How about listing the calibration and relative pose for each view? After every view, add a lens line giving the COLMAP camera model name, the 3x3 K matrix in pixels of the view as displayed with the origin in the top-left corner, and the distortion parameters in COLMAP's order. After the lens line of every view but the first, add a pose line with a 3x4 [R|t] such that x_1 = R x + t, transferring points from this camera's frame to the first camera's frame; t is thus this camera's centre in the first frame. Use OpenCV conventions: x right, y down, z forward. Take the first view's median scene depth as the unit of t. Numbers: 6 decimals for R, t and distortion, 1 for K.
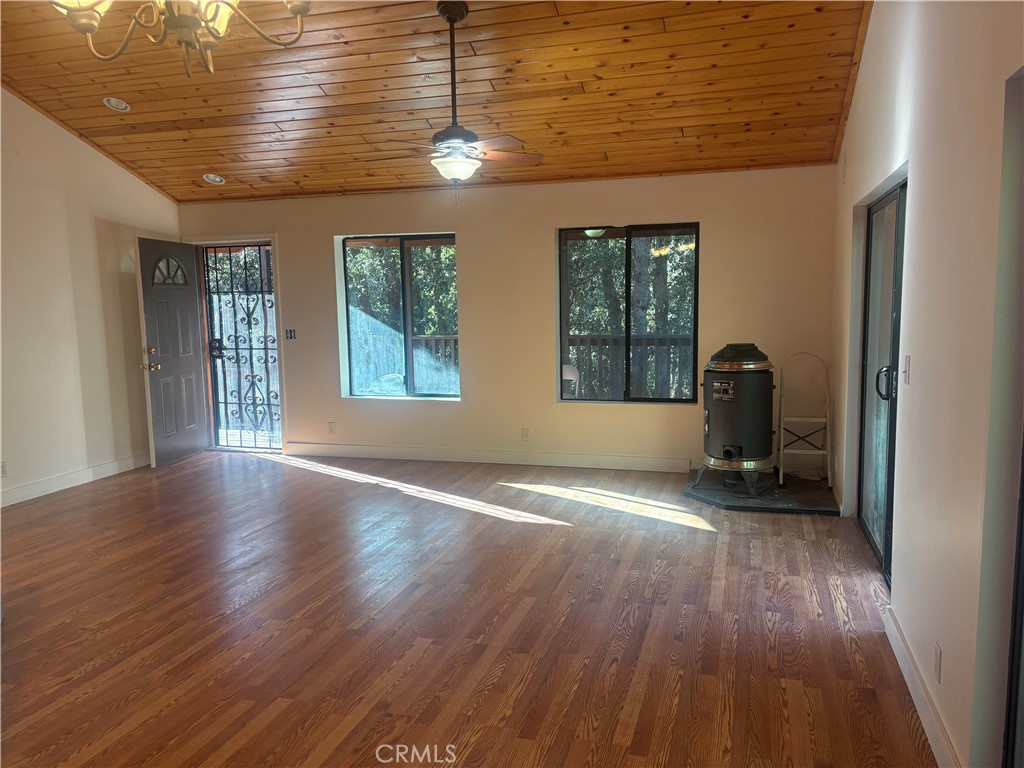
lens RADIAL K [[768.1, 0, 516.1], [0, 768.1, 383.0], [0, 0, 1]] dist [0.047783, -0.028288]
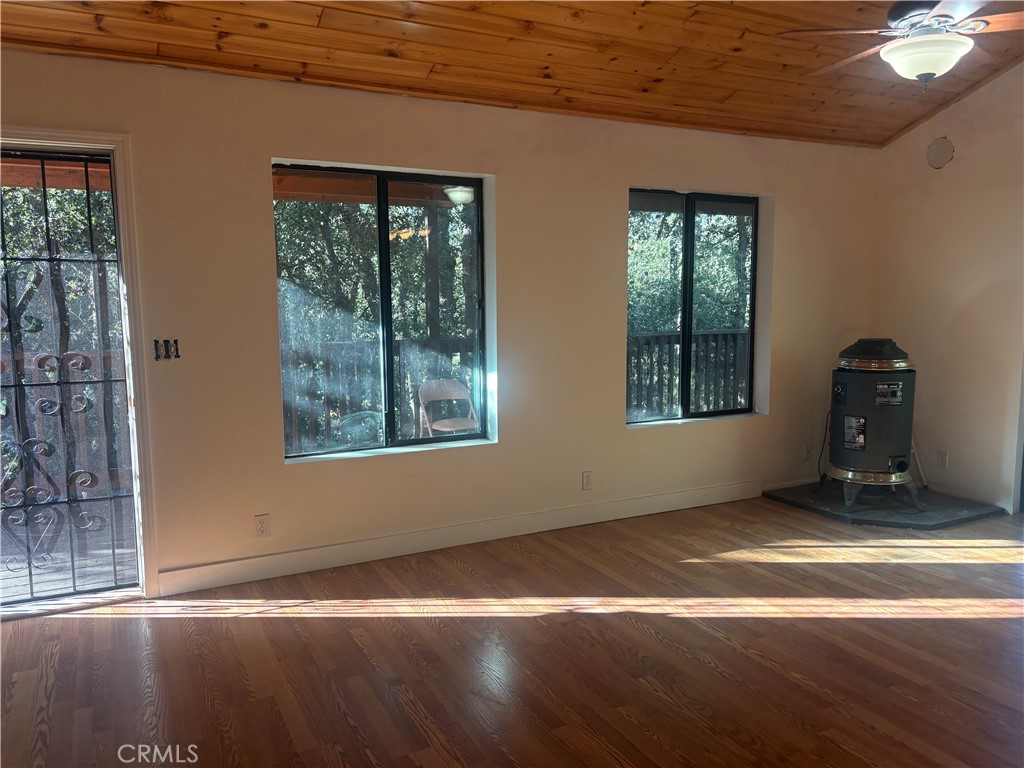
lens RADIAL K [[768.1, 0, 509.7], [0, 768.1, 382.2], [0, 0, 1]] dist [0.047783, -0.028288]
pose [[0.721315, -0.066056, 0.689450, -0.474202], [0.068940, 0.997346, 0.023430, -0.039229], [-0.689167, 0.030630, 0.723955, 0.498032]]
